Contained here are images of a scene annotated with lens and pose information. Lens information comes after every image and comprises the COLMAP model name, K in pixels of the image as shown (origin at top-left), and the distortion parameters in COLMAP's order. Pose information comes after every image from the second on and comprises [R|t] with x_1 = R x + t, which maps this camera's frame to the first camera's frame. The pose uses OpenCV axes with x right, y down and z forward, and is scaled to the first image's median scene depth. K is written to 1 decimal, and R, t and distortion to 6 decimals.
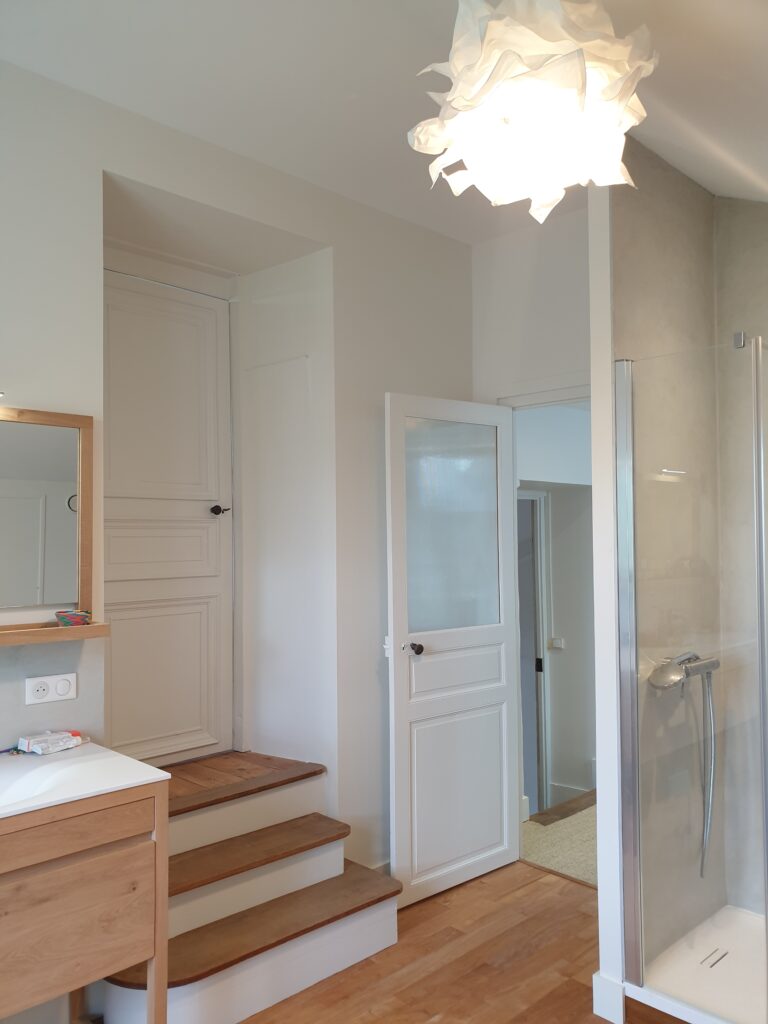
lens RADIAL K [[789.2, 0, 376.5], [0, 789.2, 523.3], [0, 0, 1]] dist [0.008067, -0.001736]
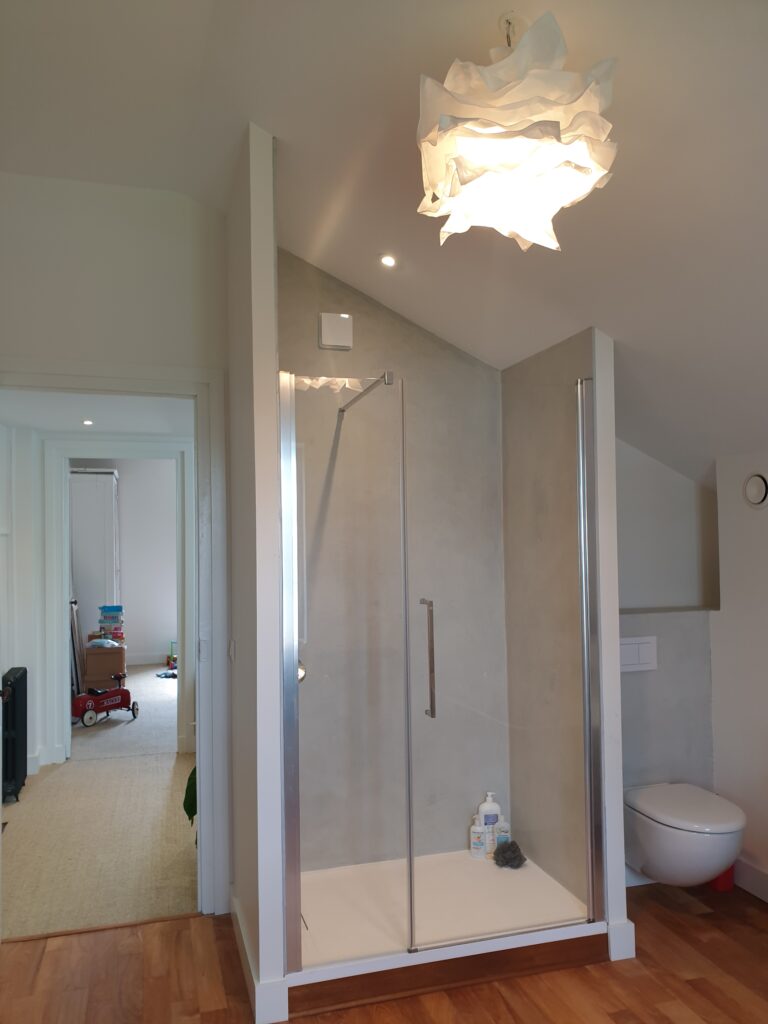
lens RADIAL K [[789.2, 0, 376.5], [0, 789.2, 523.3], [0, 0, 1]] dist [0.008067, -0.001736]
pose [[0.471549, 0.025137, 0.881482, -0.440602], [-0.010760, 0.999683, -0.022752, 0.012772], [-0.881774, 0.001245, 0.471670, 0.331076]]
